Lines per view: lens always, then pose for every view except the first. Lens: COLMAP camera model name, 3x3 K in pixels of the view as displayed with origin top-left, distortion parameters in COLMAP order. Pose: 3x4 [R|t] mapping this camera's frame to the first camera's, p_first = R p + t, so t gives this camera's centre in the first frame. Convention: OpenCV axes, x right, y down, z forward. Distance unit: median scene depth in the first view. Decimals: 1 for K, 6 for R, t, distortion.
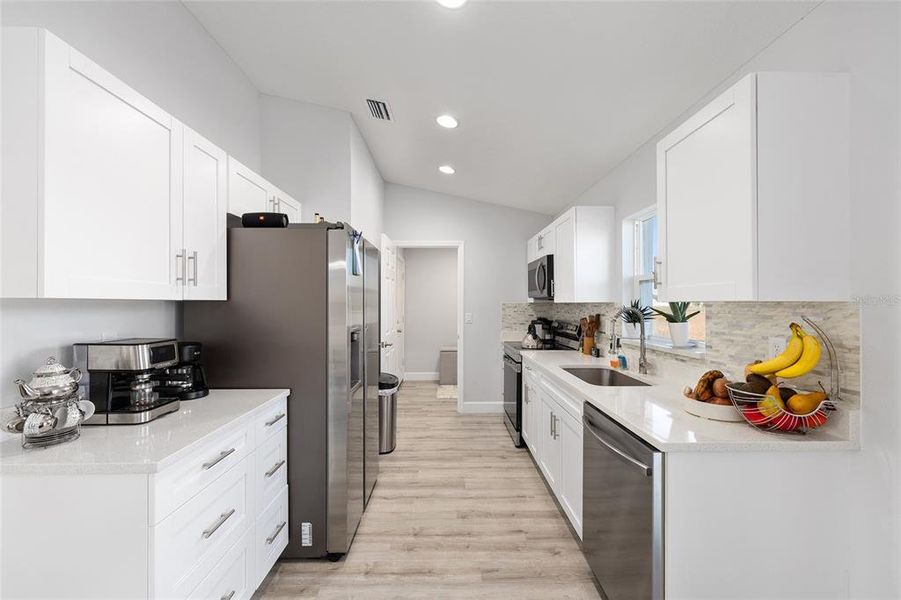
lens RADIAL K [[360.1, 0, 452.1], [0, 360.1, 301.9], [0, 0, 1]] dist [-0.000955, 0.000374]
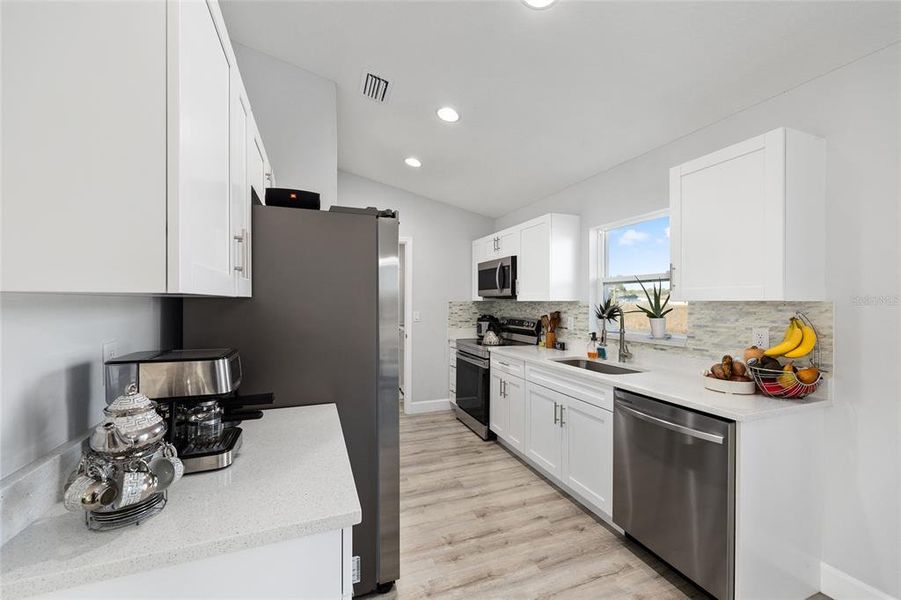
lens RADIAL K [[360.1, 0, 452.1], [0, 360.1, 301.9], [0, 0, 1]] dist [-0.000955, 0.000374]
pose [[0.937762, 0.001714, 0.347276, -0.456603], [-0.003964, 0.999975, 0.005770, -0.001065], [-0.347257, -0.006787, 0.937745, 0.110584]]
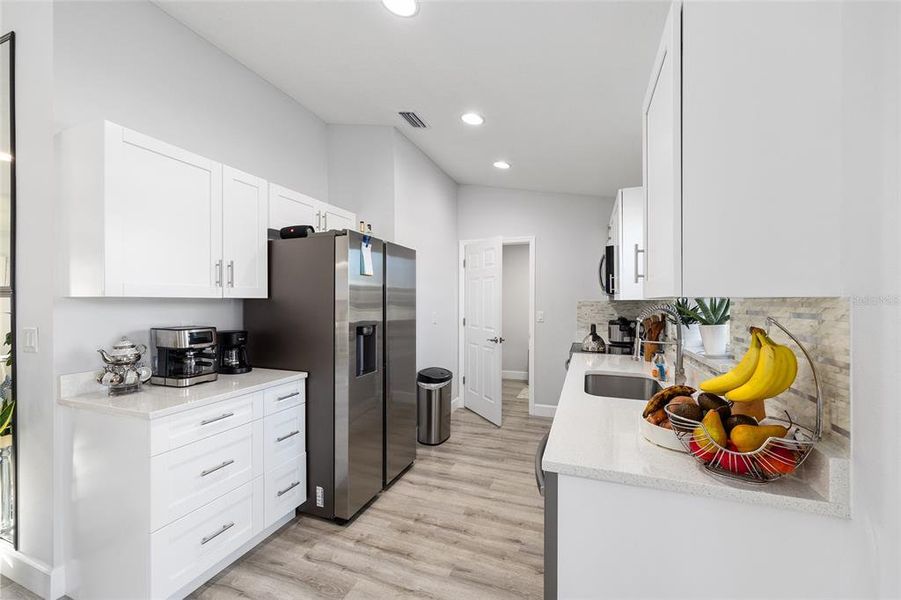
lens RADIAL K [[360.1, 0, 452.1], [0, 360.1, 301.9], [0, 0, 1]] dist [-0.000955, 0.000374]
pose [[0.929332, 0.001125, -0.369244, 0.408310], [0.000710, 0.999988, 0.004834, 0.002869], [0.369245, -0.004754, 0.929320, 0.064290]]
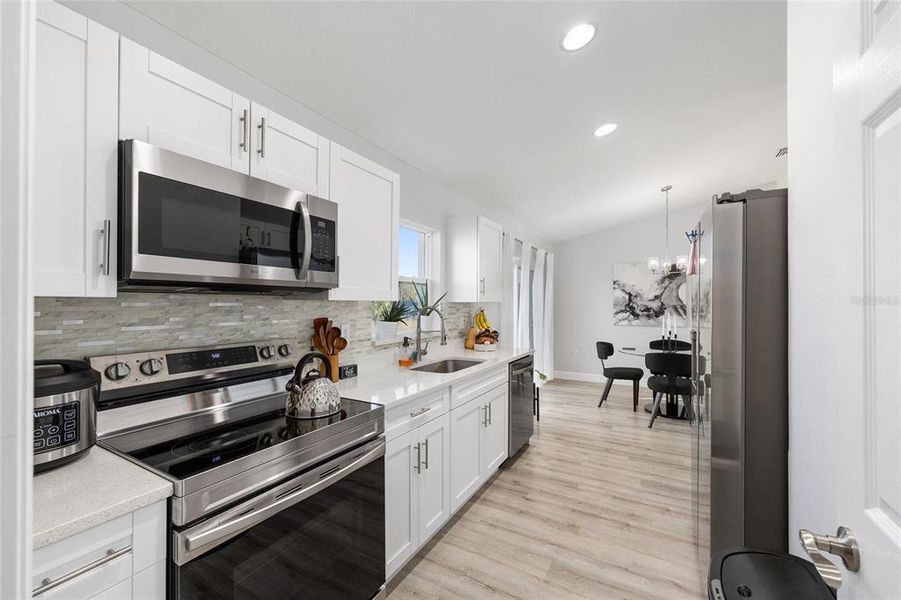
lens RADIAL K [[360.1, 0, 452.1], [0, 360.1, 301.9], [0, 0, 1]] dist [-0.000955, 0.000374]
pose [[-0.858618, 0.002964, 0.512607, -0.213078], [-0.002174, 0.999953, -0.009422, 0.015746], [-0.512611, -0.009204, -0.858571, 2.290890]]
